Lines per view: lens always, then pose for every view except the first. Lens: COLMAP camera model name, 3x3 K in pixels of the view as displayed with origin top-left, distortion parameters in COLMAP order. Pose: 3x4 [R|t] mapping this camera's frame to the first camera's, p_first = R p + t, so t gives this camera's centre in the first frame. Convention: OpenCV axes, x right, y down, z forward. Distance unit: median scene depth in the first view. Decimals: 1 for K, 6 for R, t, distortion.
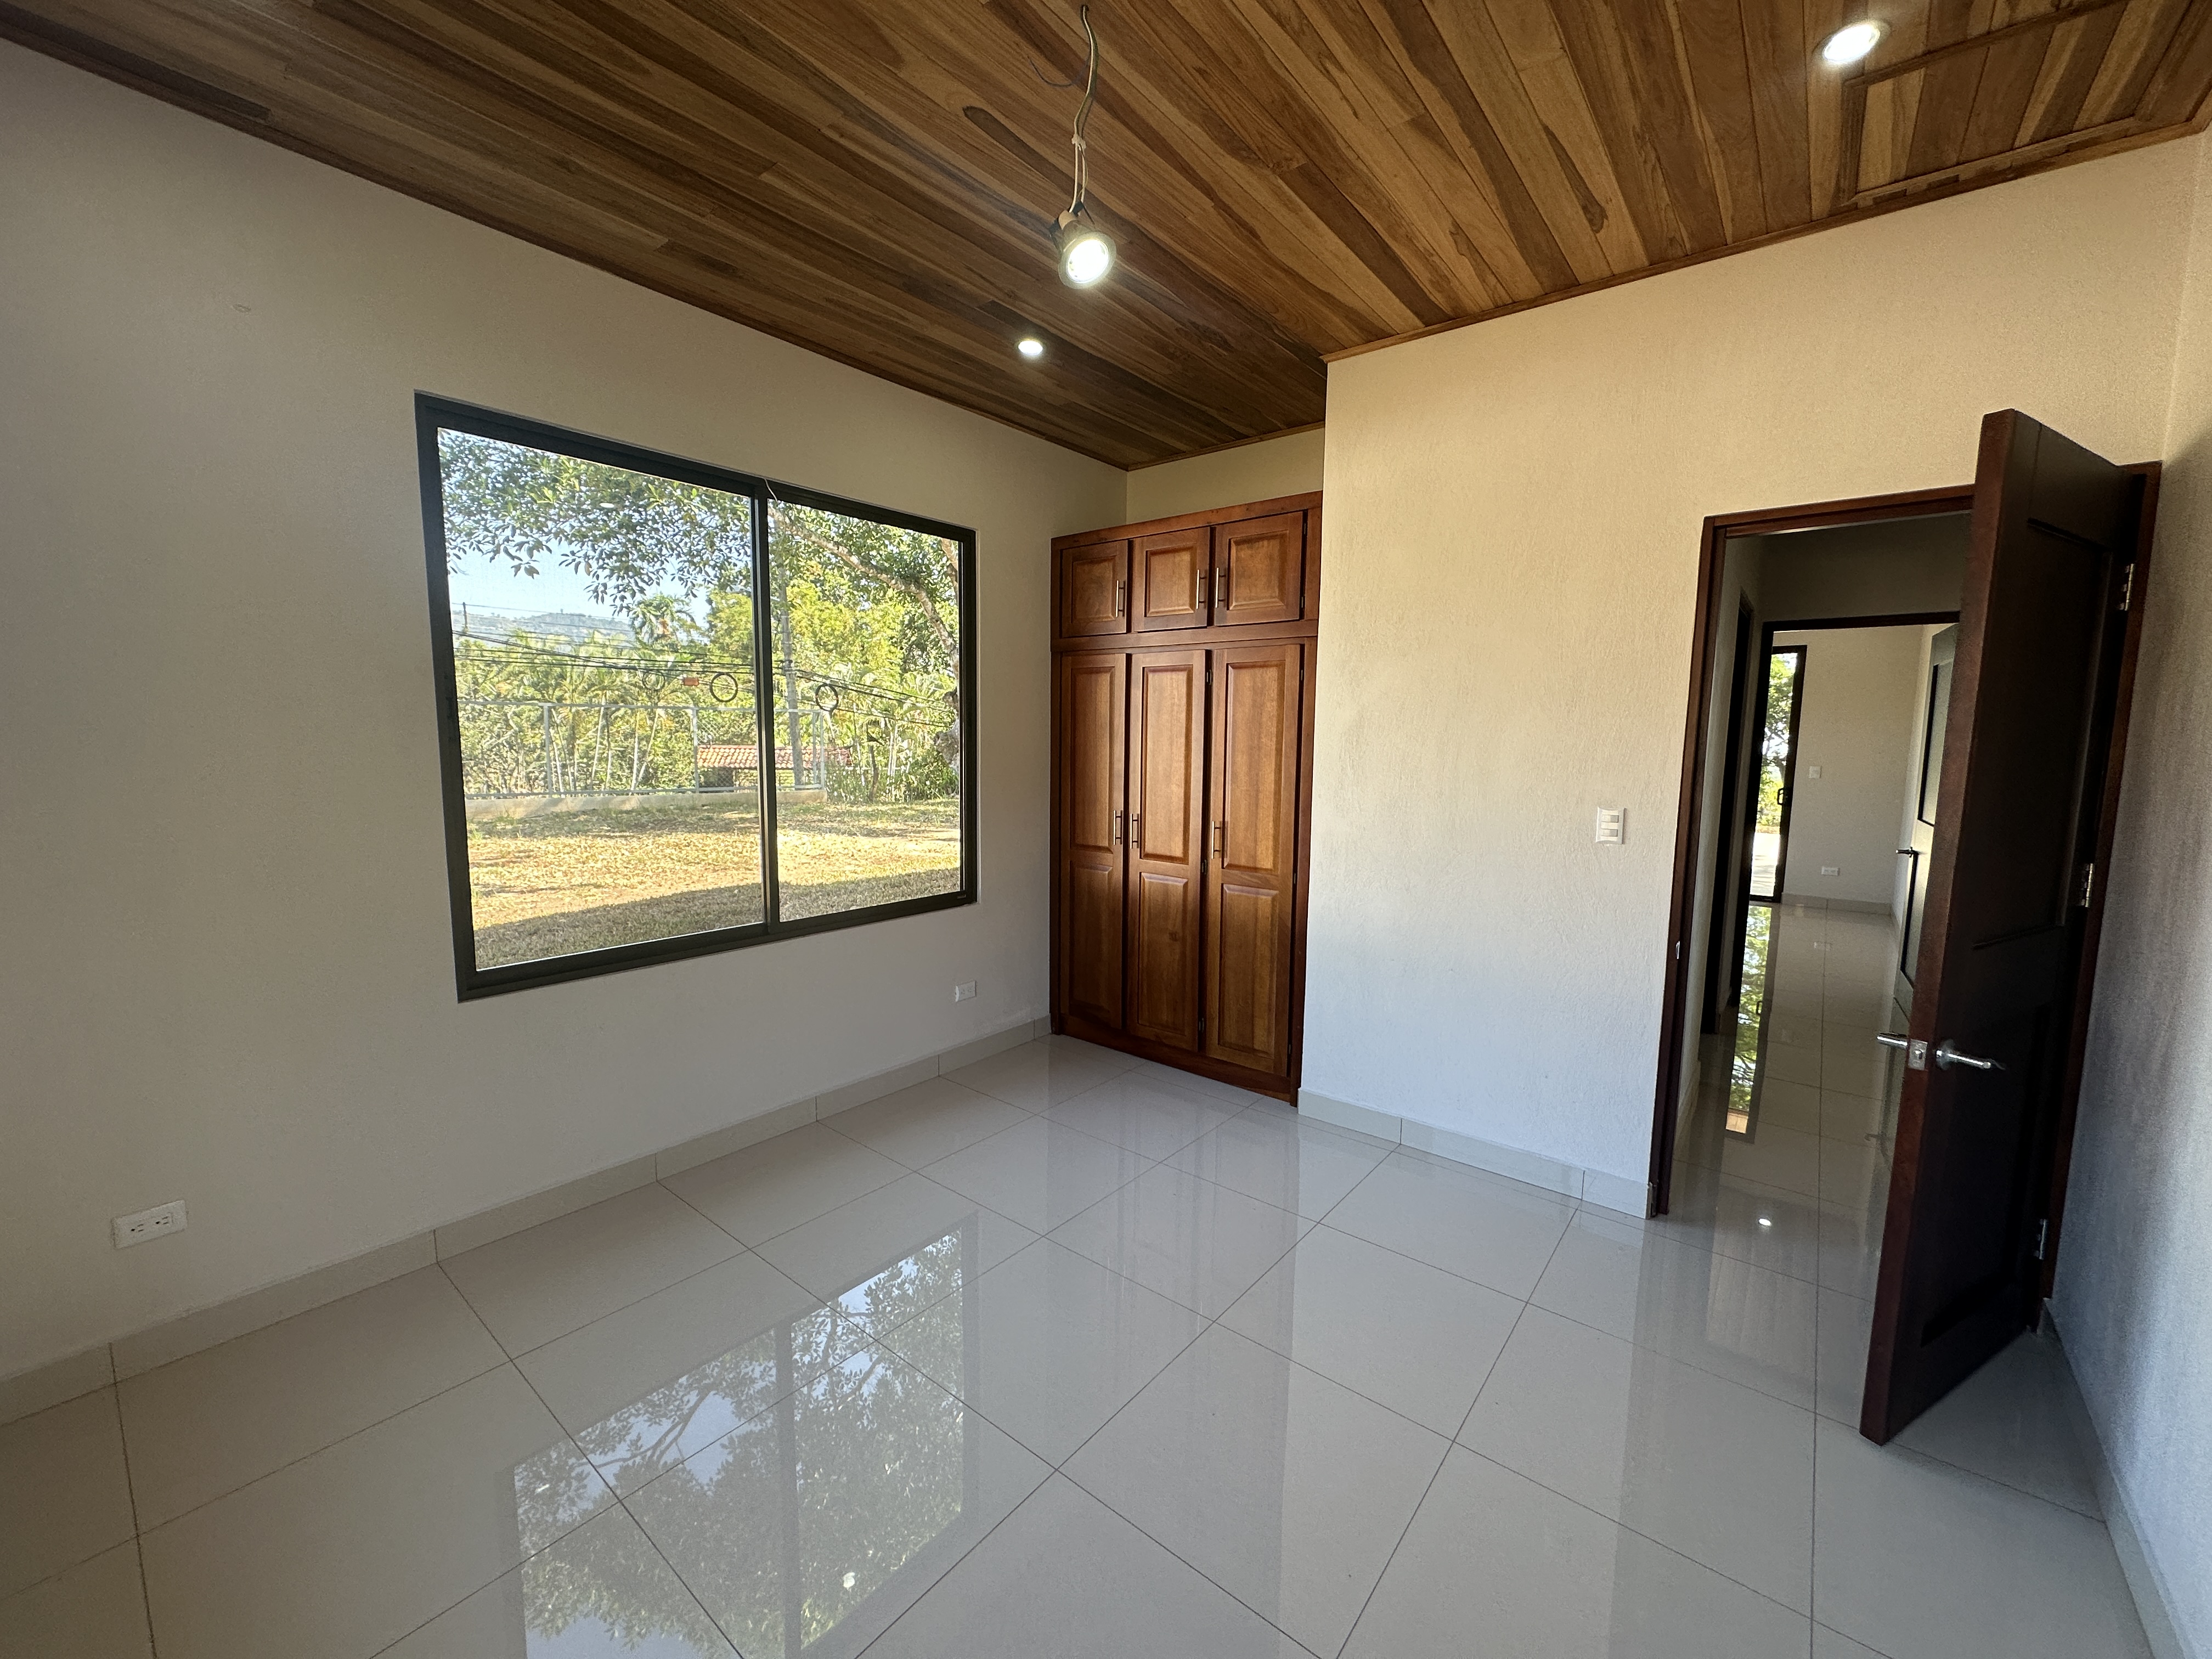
lens RADIAL K [[886.7, 0, 1105.2], [0, 886.7, 834.1], [0, 0, 1]] dist [0.006119, -0.001085]
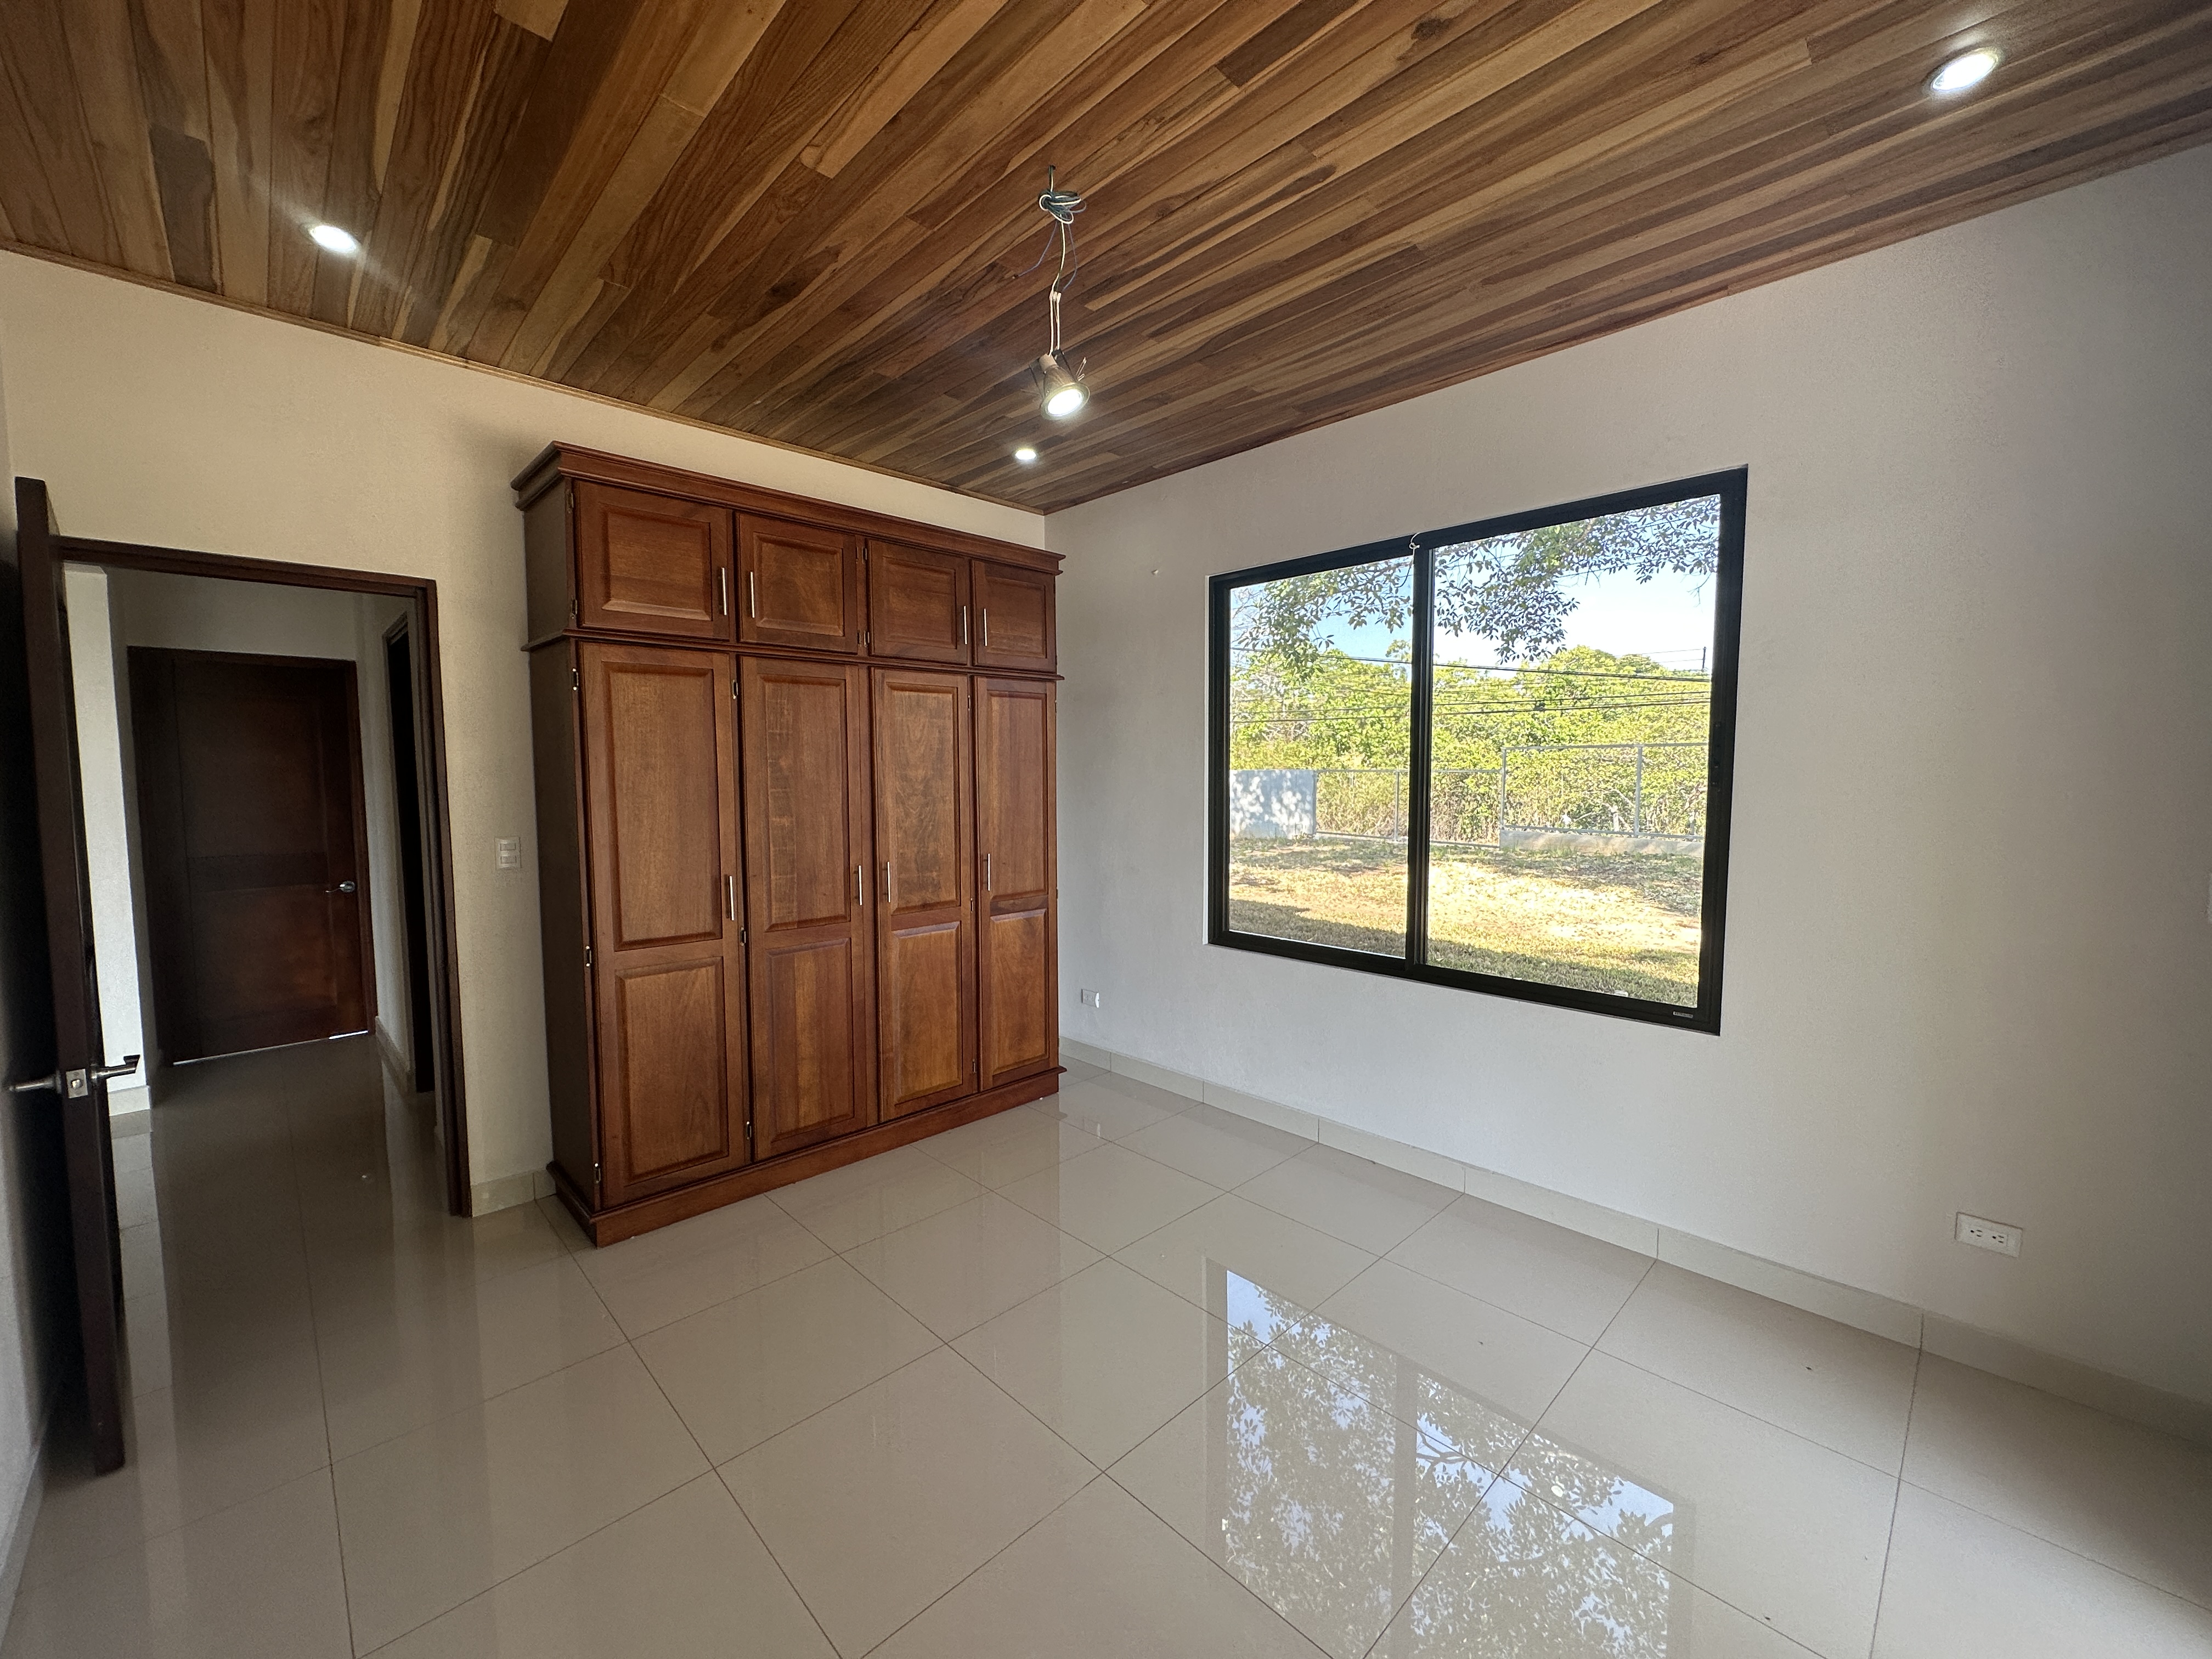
lens RADIAL K [[886.7, 0, 1105.2], [0, 886.7, 834.1], [0, 0, 1]] dist [0.006119, -0.001085]
pose [[-0.119929, 0.057242, -0.991131, 0.688543], [-0.116918, 0.990575, 0.071357, -0.080024], [0.985874, 0.124439, -0.112106, 0.777318]]
